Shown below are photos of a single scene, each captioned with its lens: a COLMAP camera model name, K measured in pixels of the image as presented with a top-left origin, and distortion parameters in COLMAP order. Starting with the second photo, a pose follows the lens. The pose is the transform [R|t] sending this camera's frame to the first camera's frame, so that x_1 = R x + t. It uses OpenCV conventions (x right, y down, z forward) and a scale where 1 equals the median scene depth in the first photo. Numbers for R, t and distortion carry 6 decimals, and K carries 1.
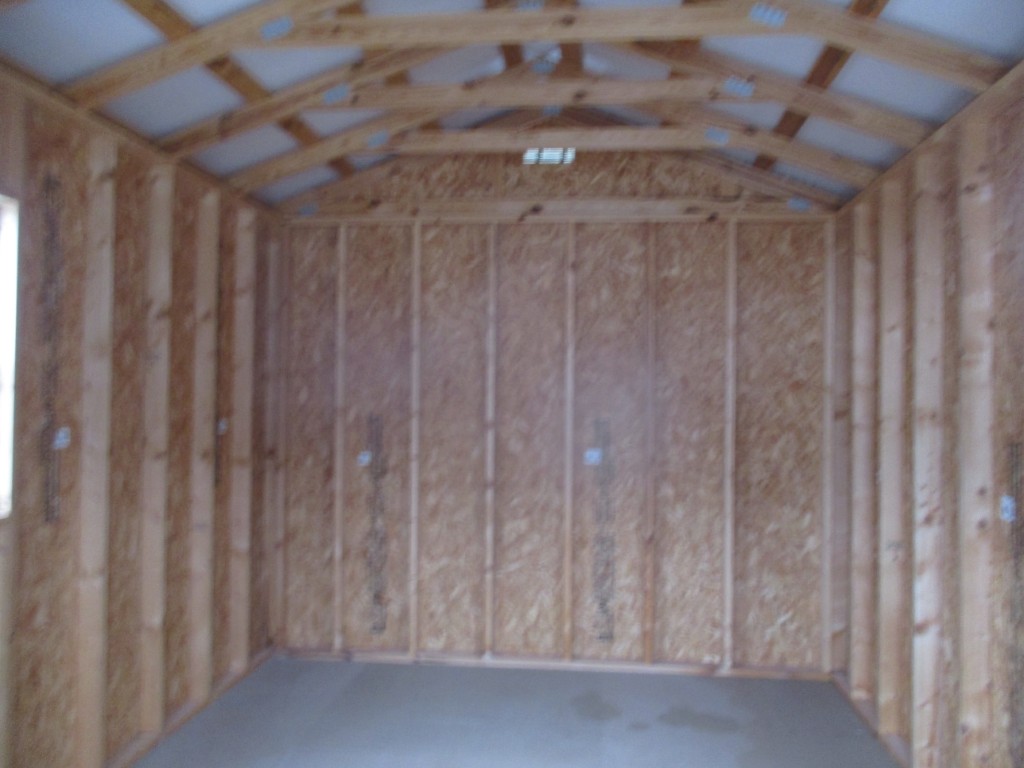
lens RADIAL K [[855.5, 0, 518.2], [0, 855.5, 377.2], [0, 0, 1]] dist [-0.030689, 0.049021]
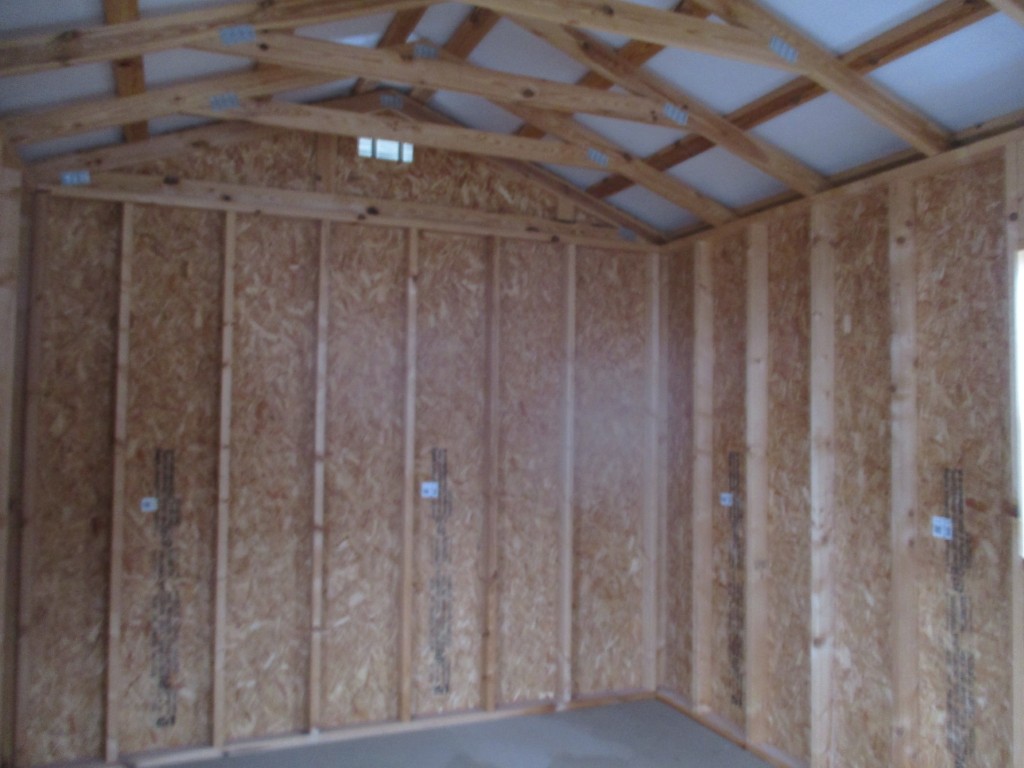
lens RADIAL K [[855.5, 0, 518.2], [0, 855.5, 377.2], [0, 0, 1]] dist [-0.030689, 0.049021]
pose [[0.879338, 0.018884, 0.475824, -0.263659], [-0.010793, 0.999747, -0.019731, -0.009532], [-0.476076, 0.012215, 0.879319, 0.160429]]
